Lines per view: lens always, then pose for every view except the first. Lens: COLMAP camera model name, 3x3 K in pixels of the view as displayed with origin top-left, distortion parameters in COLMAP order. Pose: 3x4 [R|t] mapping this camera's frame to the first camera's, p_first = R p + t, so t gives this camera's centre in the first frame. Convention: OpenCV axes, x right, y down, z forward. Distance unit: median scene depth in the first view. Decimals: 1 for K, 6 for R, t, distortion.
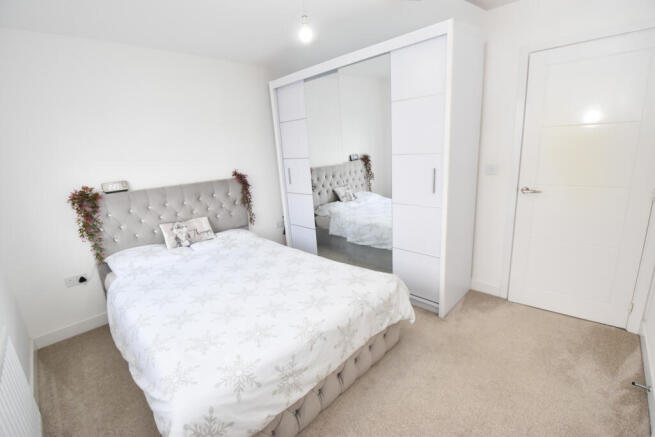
lens RADIAL K [[285.5, 0, 328.2], [0, 285.5, 219.5], [0, 0, 1]] dist [-0.001403, -0.000147]
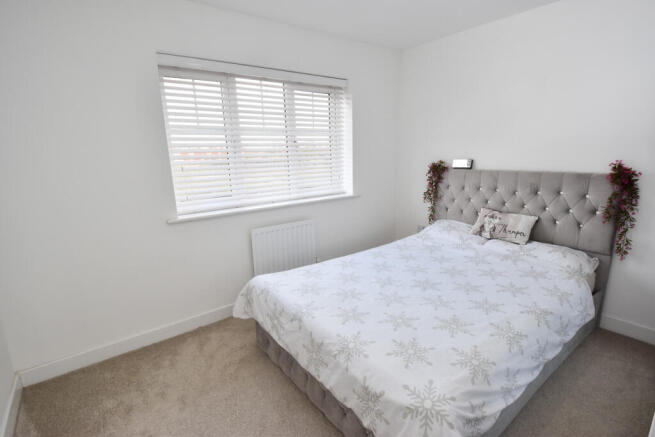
lens RADIAL K [[314.1, 0, 324.5], [0, 314.1, 218.4], [0, 0, 1]] dist [-0.012662, -0.003136]
pose [[-0.149050, 0.273092, -0.950371, 0.512976], [-0.198108, 0.933374, 0.299278, -0.163817], [0.968781, 0.232884, -0.085018, 0.596902]]
